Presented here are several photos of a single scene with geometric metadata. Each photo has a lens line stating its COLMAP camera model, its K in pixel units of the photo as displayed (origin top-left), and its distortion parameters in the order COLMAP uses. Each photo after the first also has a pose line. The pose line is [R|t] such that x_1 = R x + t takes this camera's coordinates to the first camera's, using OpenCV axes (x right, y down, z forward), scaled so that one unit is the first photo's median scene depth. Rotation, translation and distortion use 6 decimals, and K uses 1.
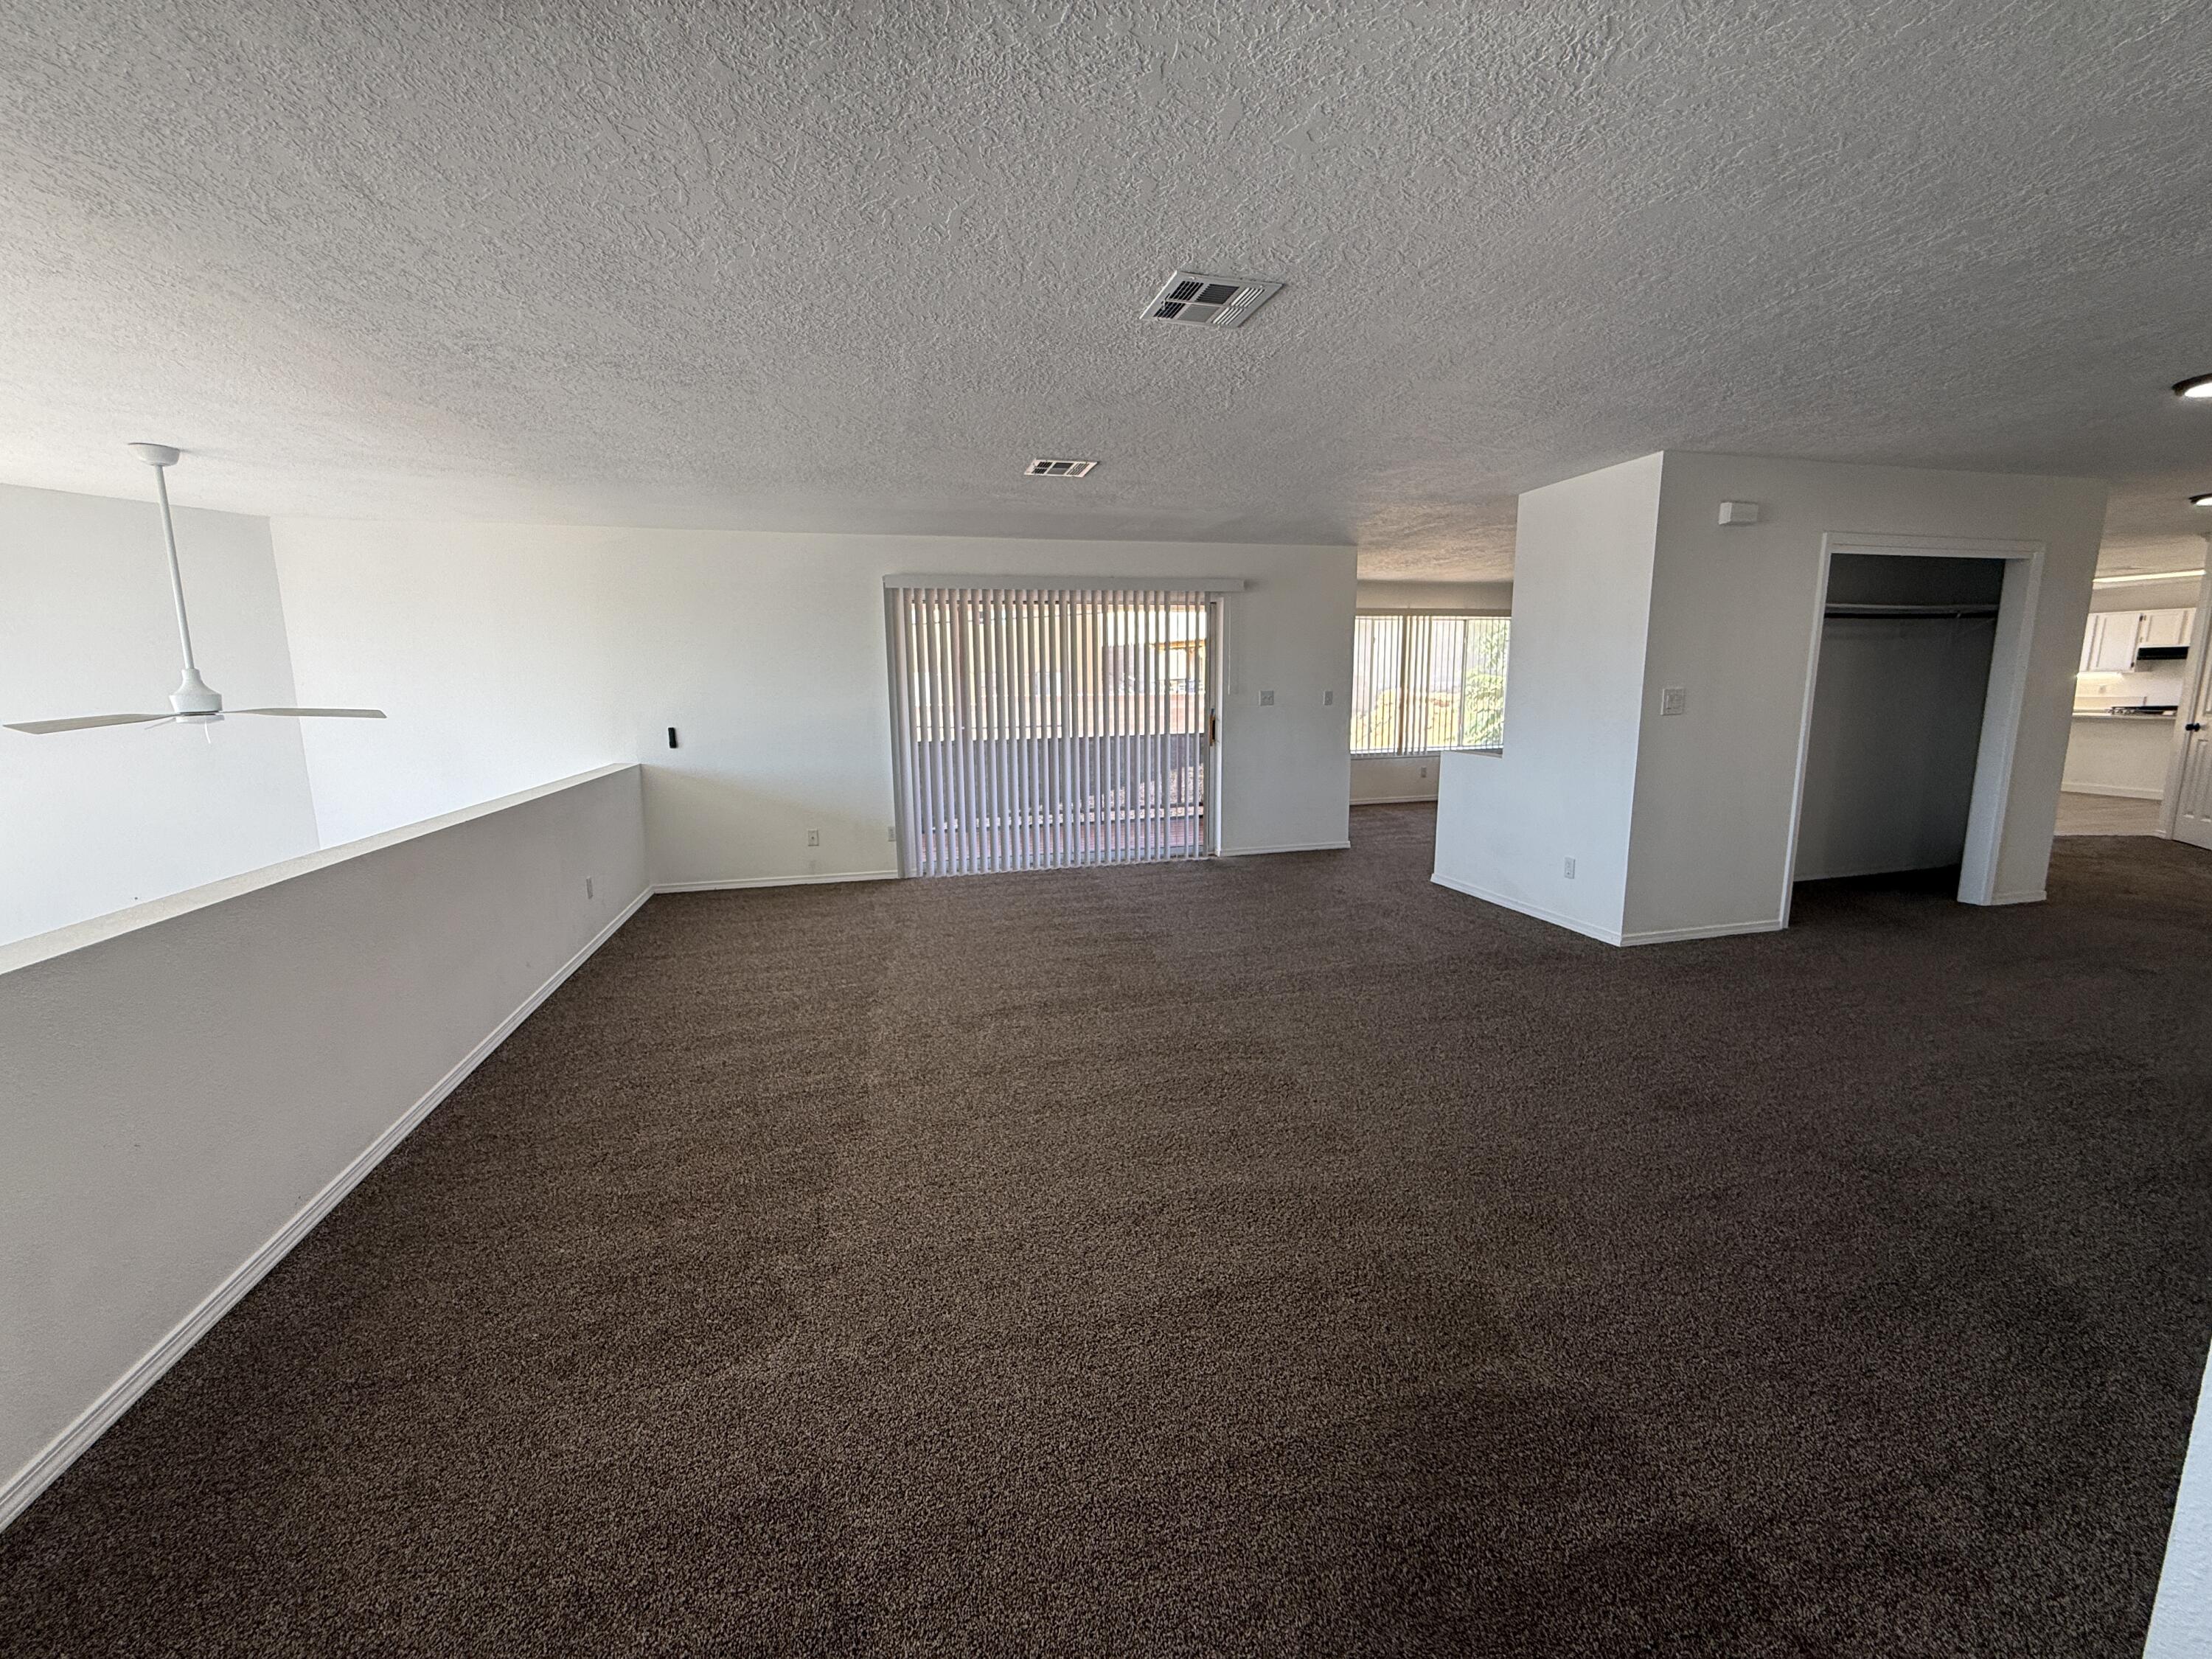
lens RADIAL K [[886.6, 0, 1106.0], [0, 886.6, 829.5], [0, 0, 1]] dist [0.000998, -0.000033]
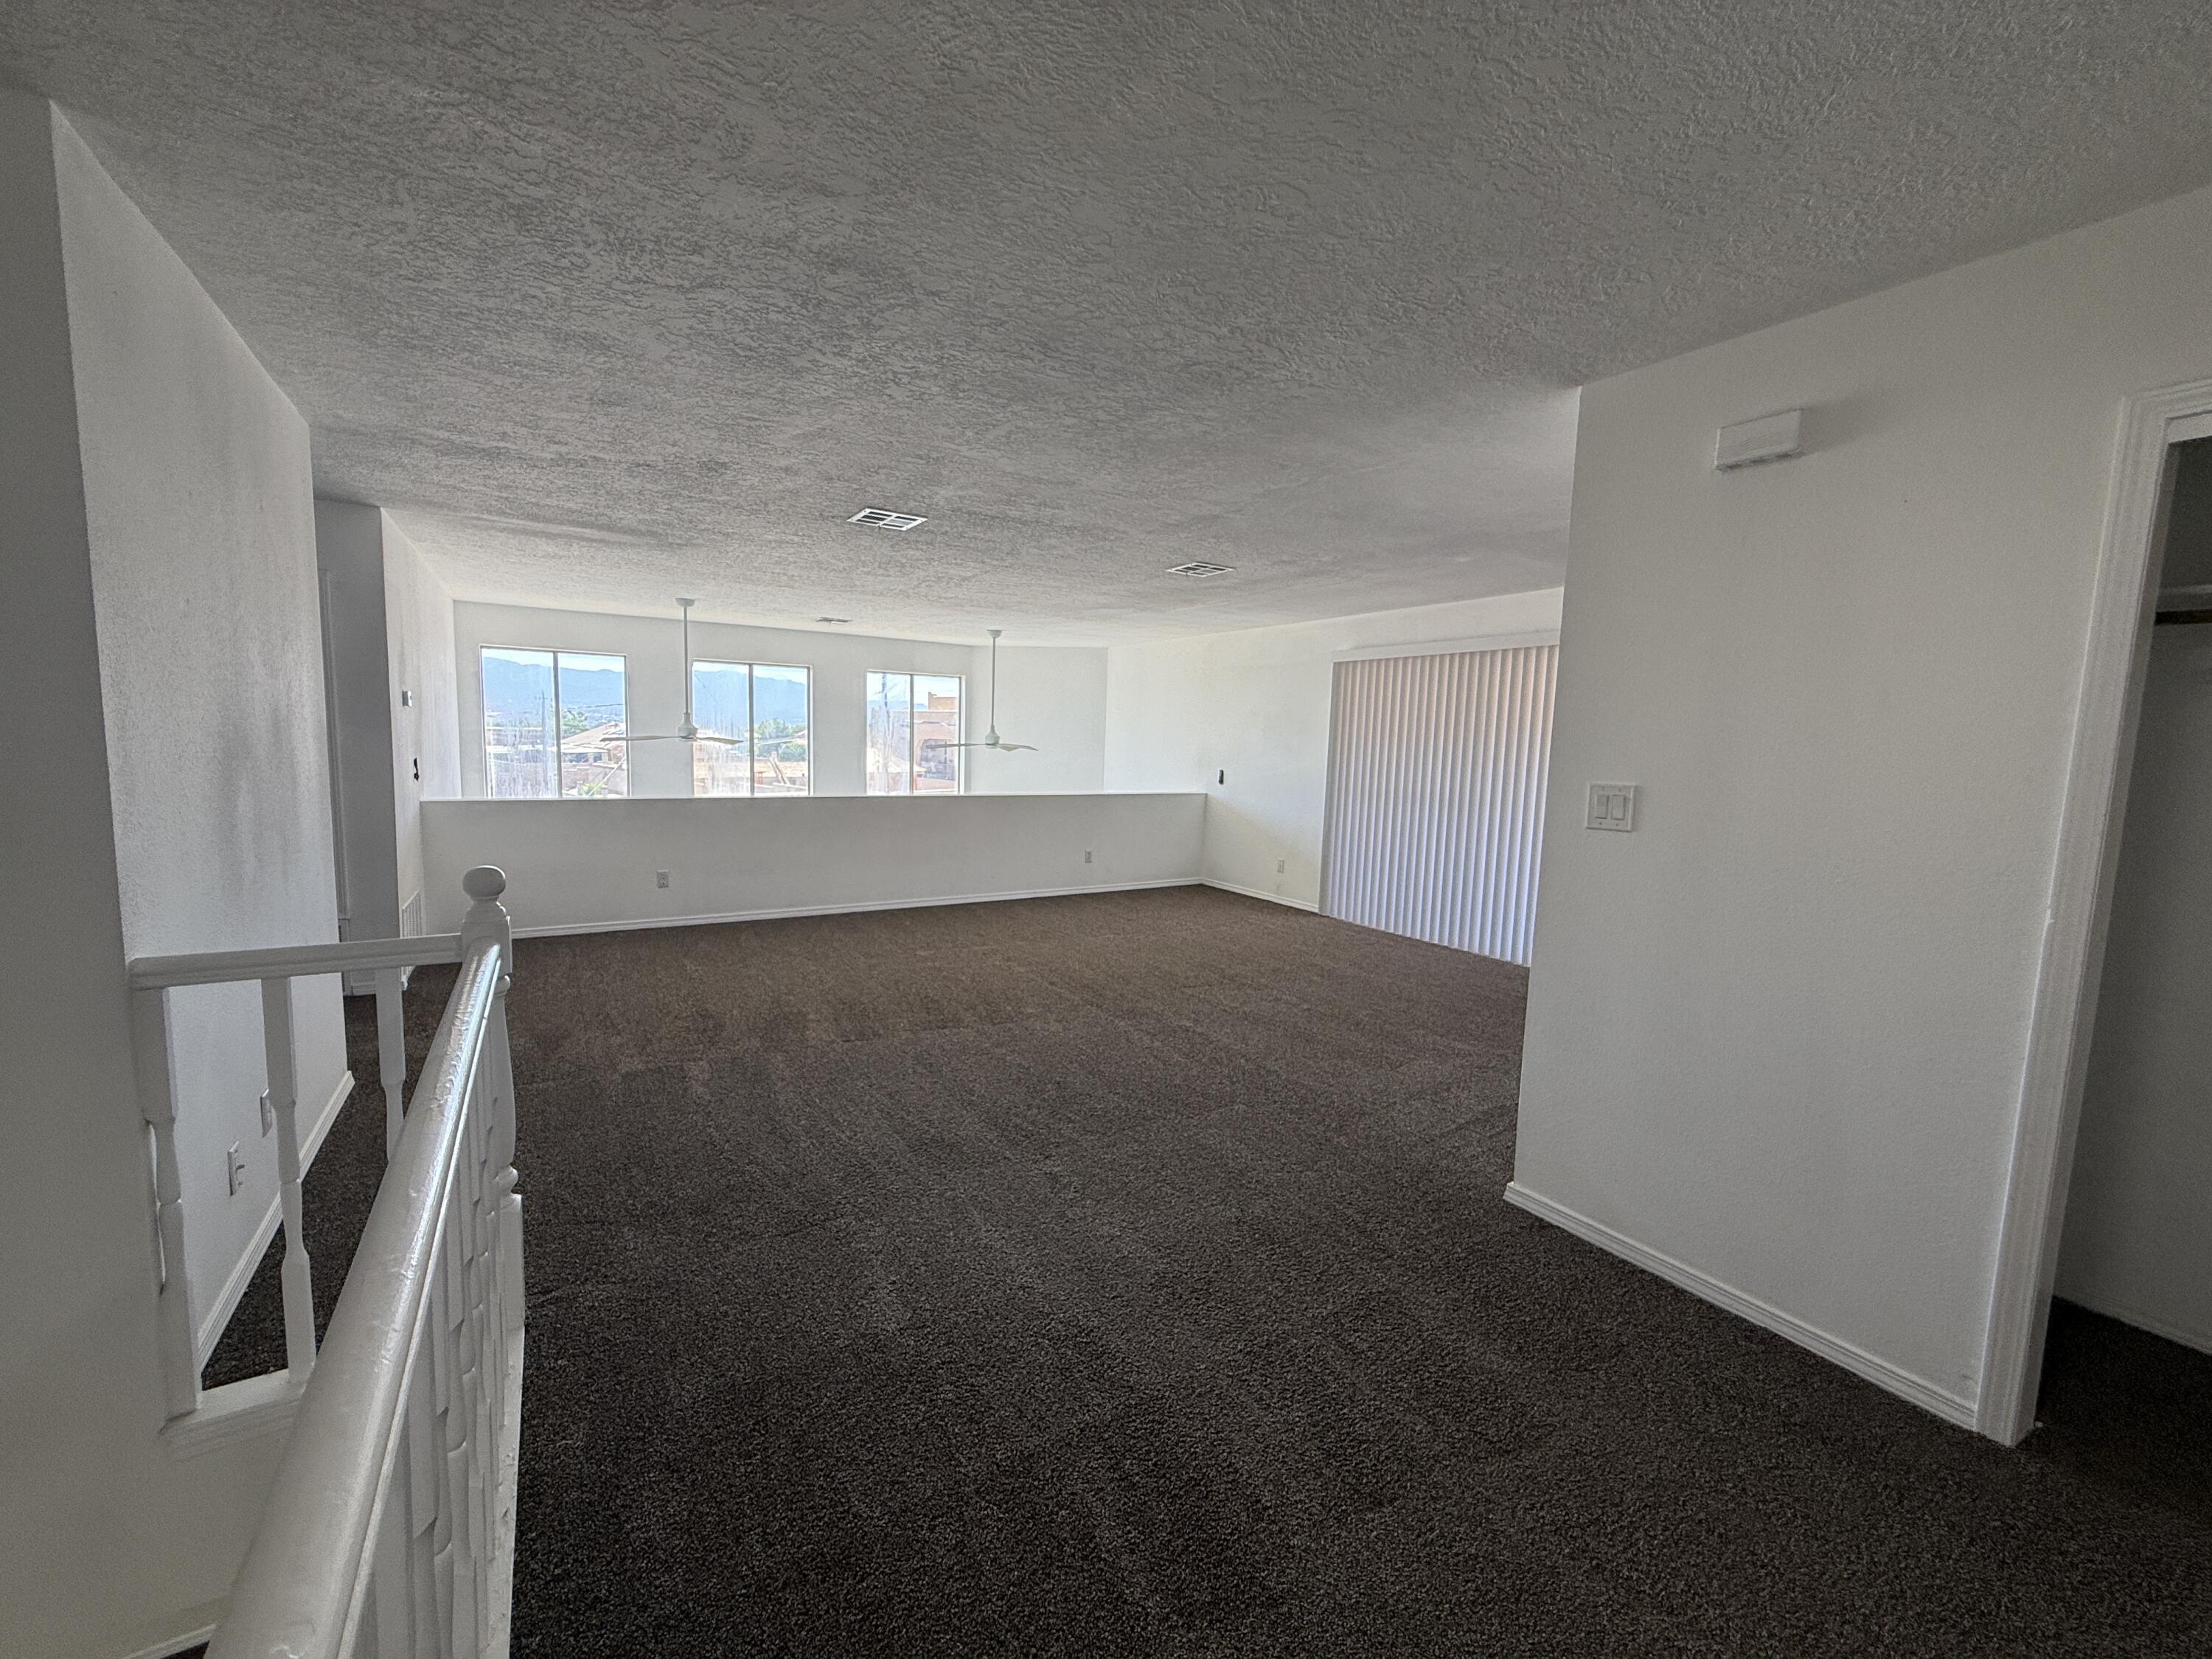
lens RADIAL K [[886.6, 0, 1106.0], [0, 886.6, 829.5], [0, 0, 1]] dist [0.000998, -0.000033]
pose [[0.295749, 0.120558, -0.947628, 1.034525], [-0.186965, 0.980124, 0.066341, -0.103849], [0.936790, 0.157553, 0.312411, 0.511082]]
